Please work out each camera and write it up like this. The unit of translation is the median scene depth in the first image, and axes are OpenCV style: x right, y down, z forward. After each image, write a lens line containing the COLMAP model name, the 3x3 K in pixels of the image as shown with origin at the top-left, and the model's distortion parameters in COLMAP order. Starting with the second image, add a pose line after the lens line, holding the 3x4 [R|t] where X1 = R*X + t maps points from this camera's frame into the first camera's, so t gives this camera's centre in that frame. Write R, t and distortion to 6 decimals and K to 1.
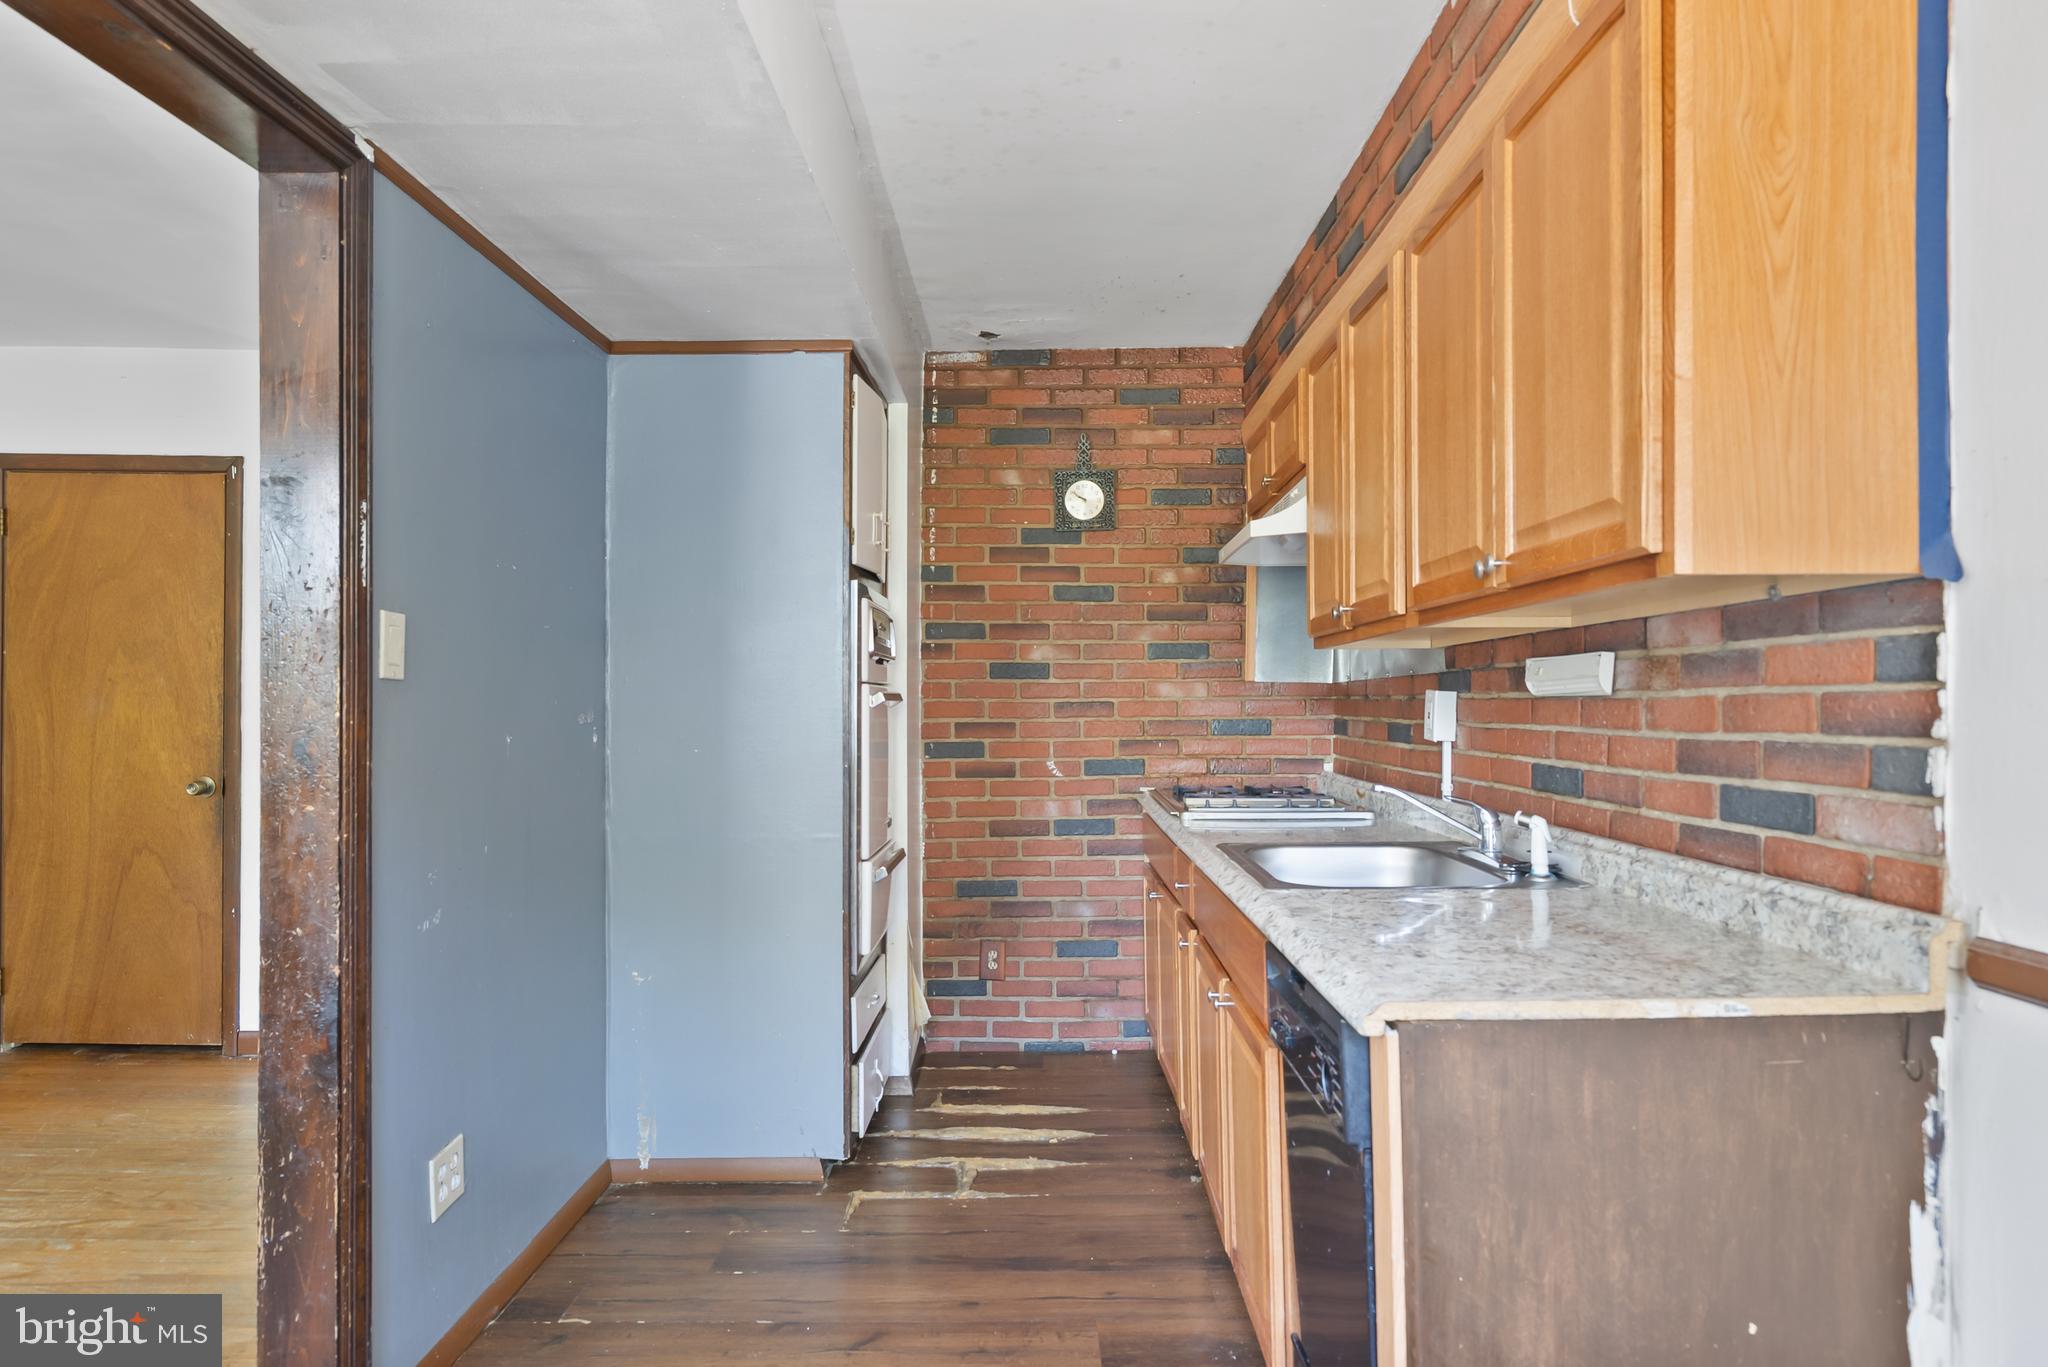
lens RADIAL K [[1162.1, 0, 1022.1], [0, 1162.1, 700.8], [0, 0, 1]] dist [0.003579, 0.001026]
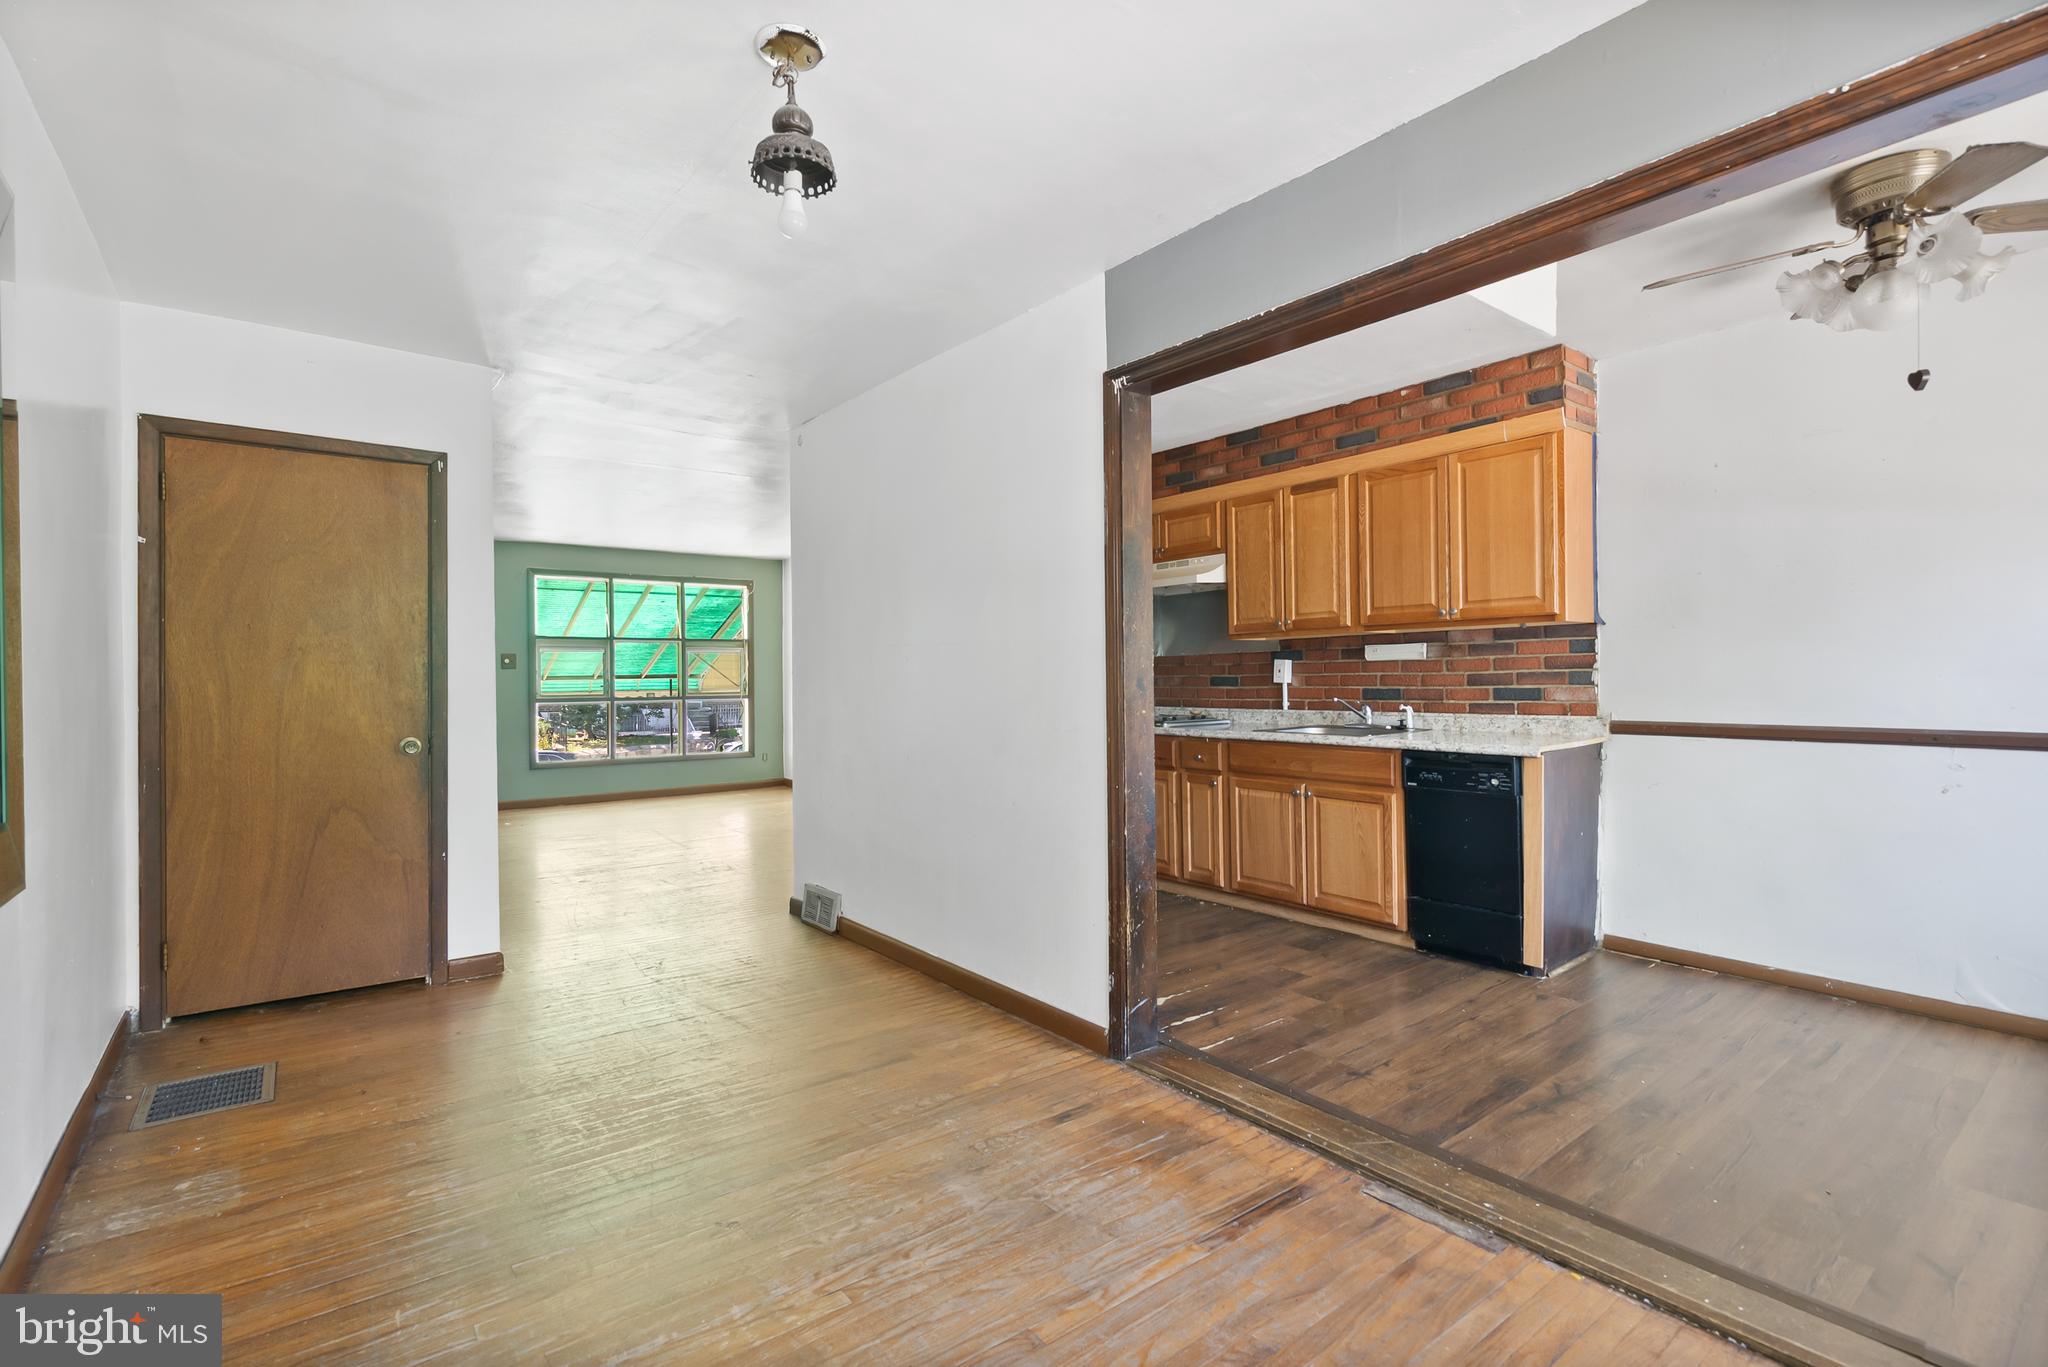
lens RADIAL K [[956.2, 0, 1010.6], [0, 956.2, 682.0], [0, 0, 1]] dist [-0.008577, 0.005195]
pose [[0.786909, -0.010439, 0.616981, -1.117054], [0.009900, 0.999942, 0.004292, 0.019722], [-0.616990, 0.002731, 0.786966, -0.094839]]
